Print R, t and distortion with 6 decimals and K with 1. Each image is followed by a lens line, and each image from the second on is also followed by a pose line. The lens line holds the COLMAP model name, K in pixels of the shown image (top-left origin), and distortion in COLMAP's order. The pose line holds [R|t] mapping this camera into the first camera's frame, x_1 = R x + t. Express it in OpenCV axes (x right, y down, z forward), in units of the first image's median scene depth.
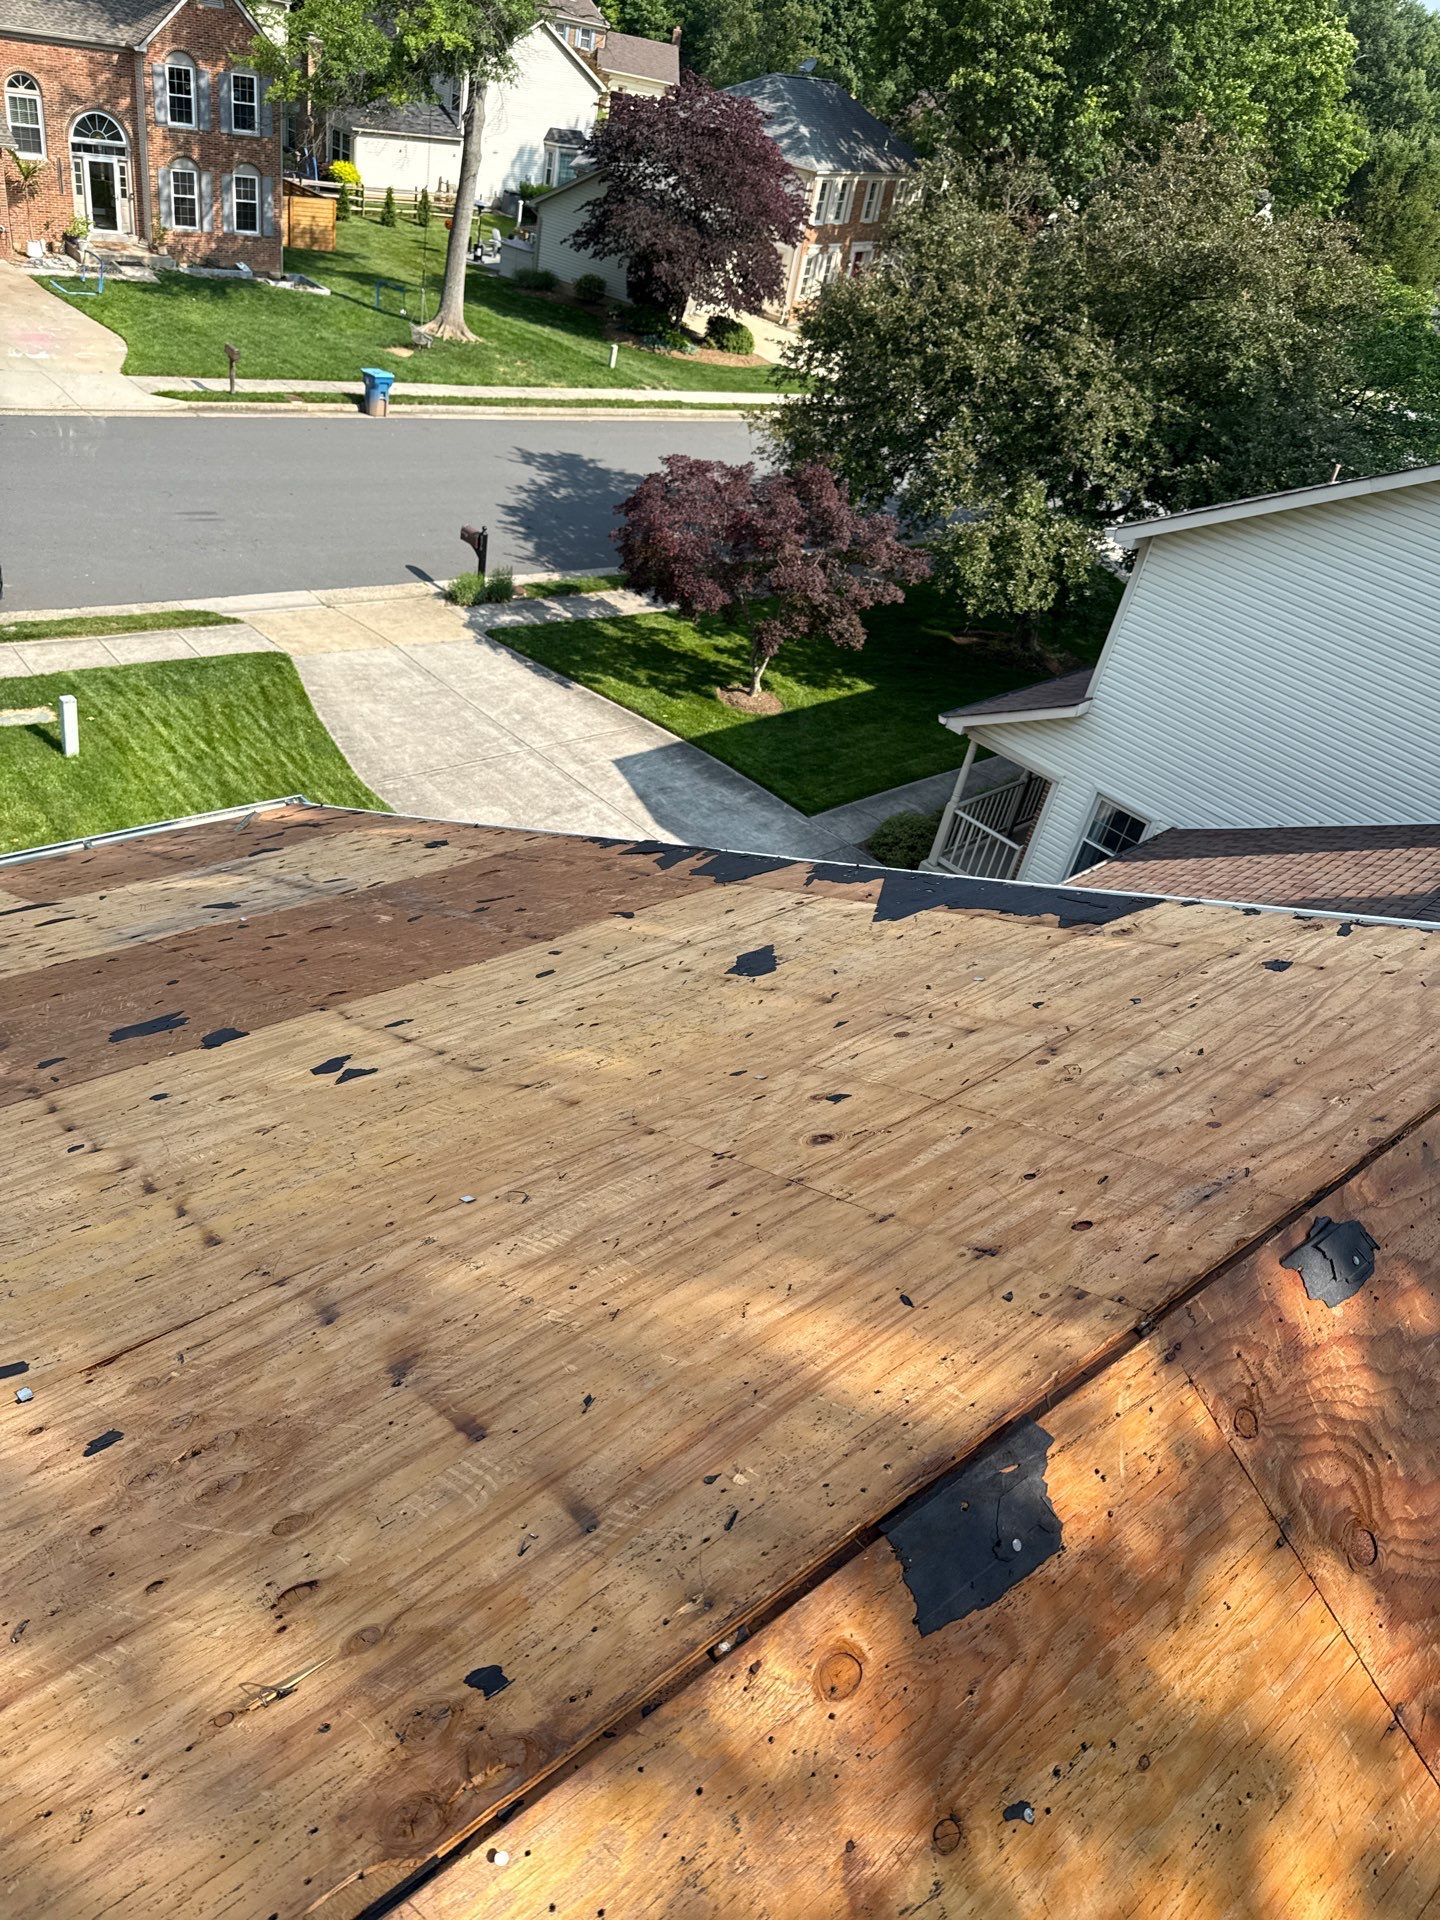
lens RADIAL K [[1336.7, 0, 684.7], [0, 1336.7, 994.7], [0, 0, 1]] dist [-0.008657, -0.001984]
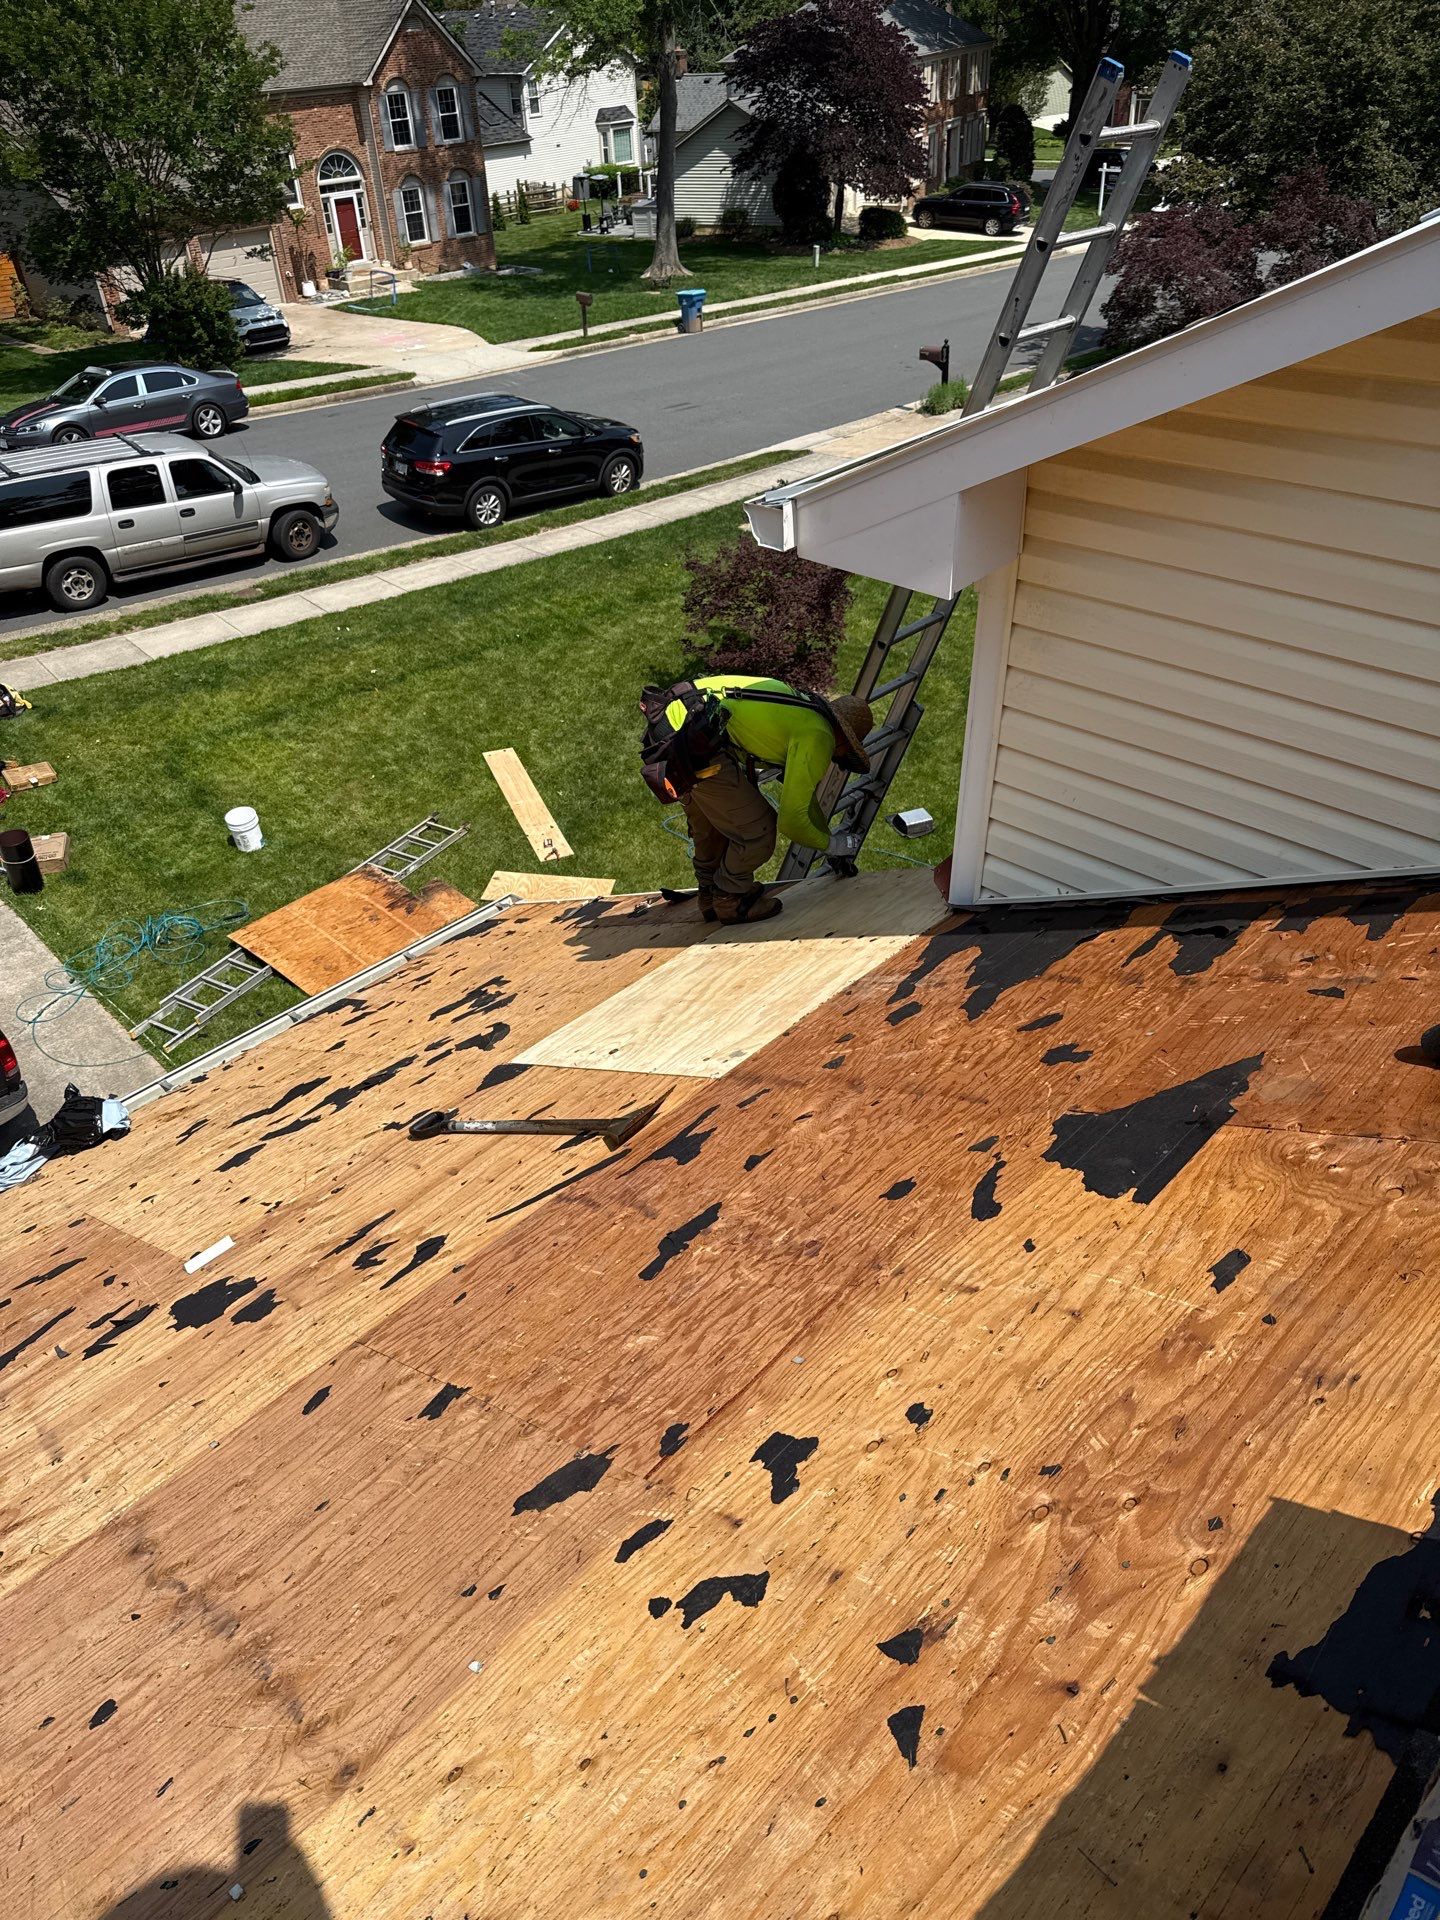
lens RADIAL K [[1336.7, 0, 684.7], [0, 1336.7, 994.7], [0, 0, 1]] dist [-0.008657, -0.001984]
pose [[0.968252, -0.243327, -0.057281, -0.267173], [0.243403, 0.969908, -0.005740, 0.081809], [0.056954, -0.008385, 0.998342, -0.079758]]
